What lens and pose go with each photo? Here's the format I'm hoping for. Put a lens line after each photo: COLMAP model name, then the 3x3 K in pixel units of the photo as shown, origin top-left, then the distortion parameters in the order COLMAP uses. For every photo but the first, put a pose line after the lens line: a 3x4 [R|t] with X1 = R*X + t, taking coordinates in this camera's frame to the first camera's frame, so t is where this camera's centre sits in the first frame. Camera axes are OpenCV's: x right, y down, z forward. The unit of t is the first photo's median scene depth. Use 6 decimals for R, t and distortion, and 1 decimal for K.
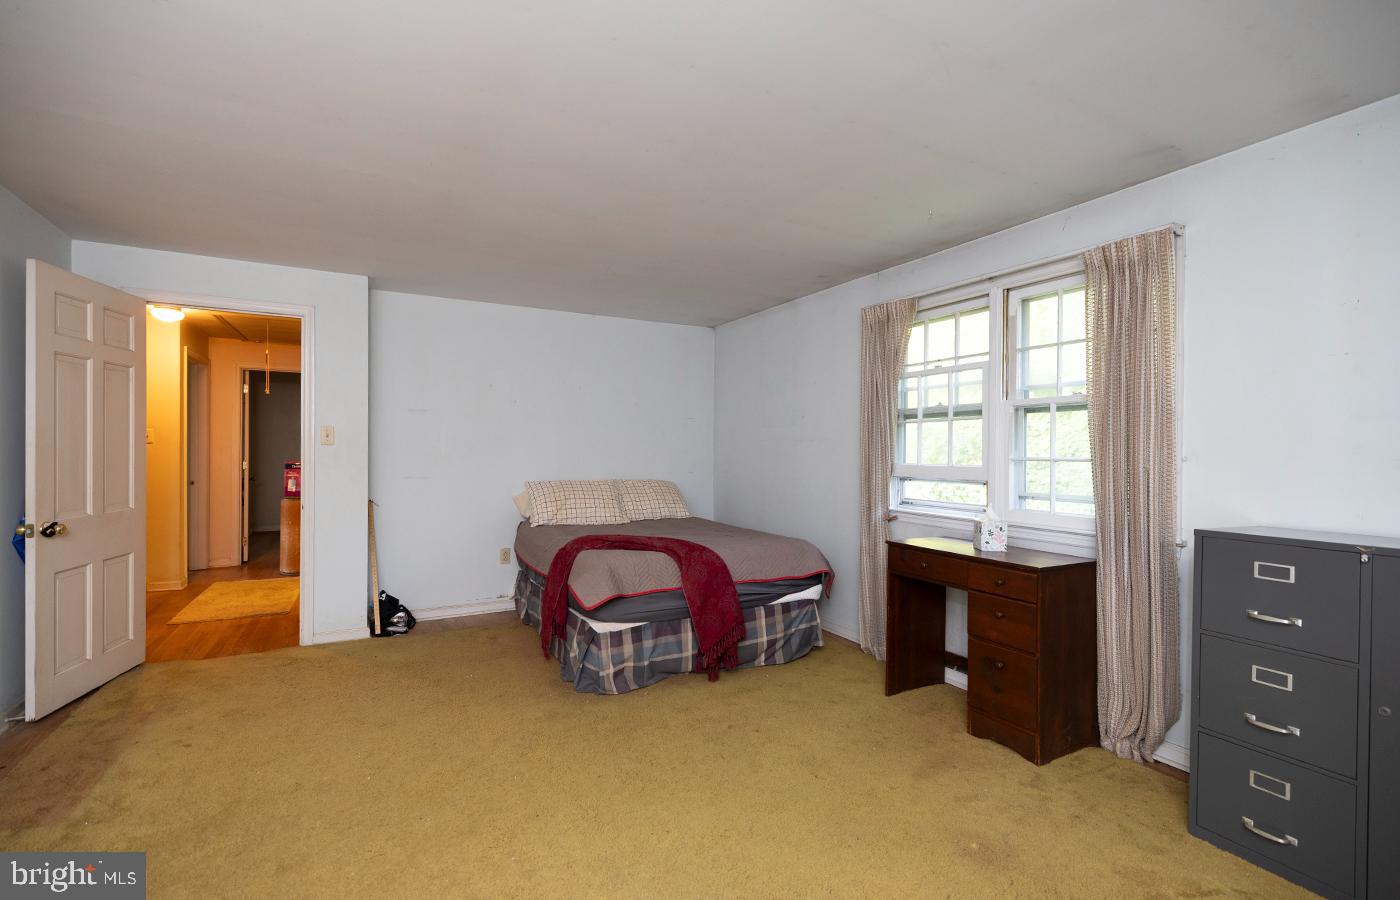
lens RADIAL K [[585.6, 0, 700.0], [0, 585.6, 450.0], [0, 0, 1]] dist [0.000663, -0.000281]
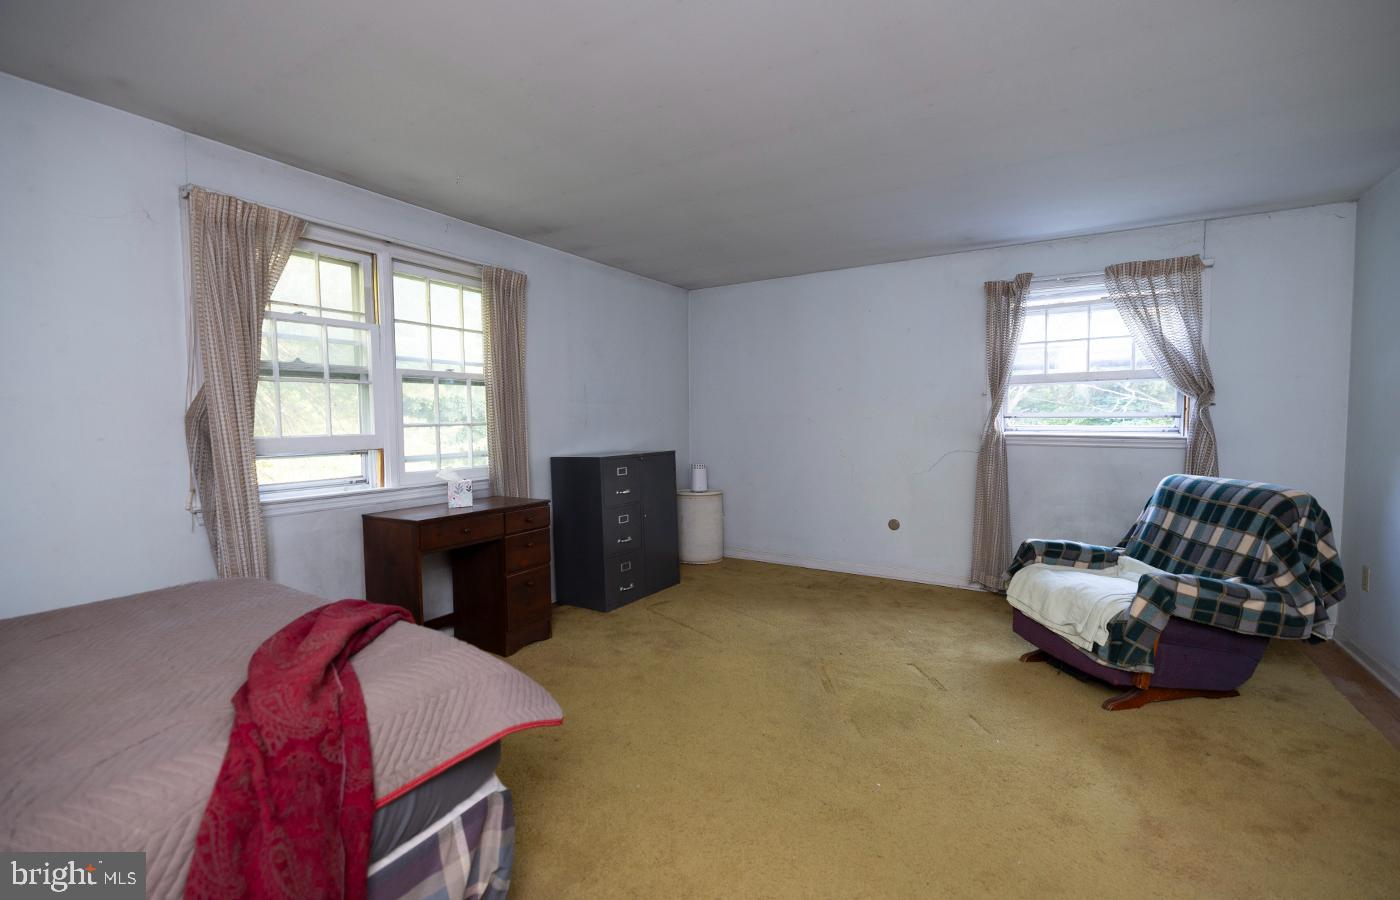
lens RADIAL K [[585.6, 0, 700.0], [0, 585.6, 450.0], [0, 0, 1]] dist [0.000663, -0.000281]
pose [[-0.460676, -0.045530, 0.886400, -0.593225], [0.011820, 0.998280, 0.057419, 0.004604], [-0.887490, 0.036929, -0.459345, 0.941153]]
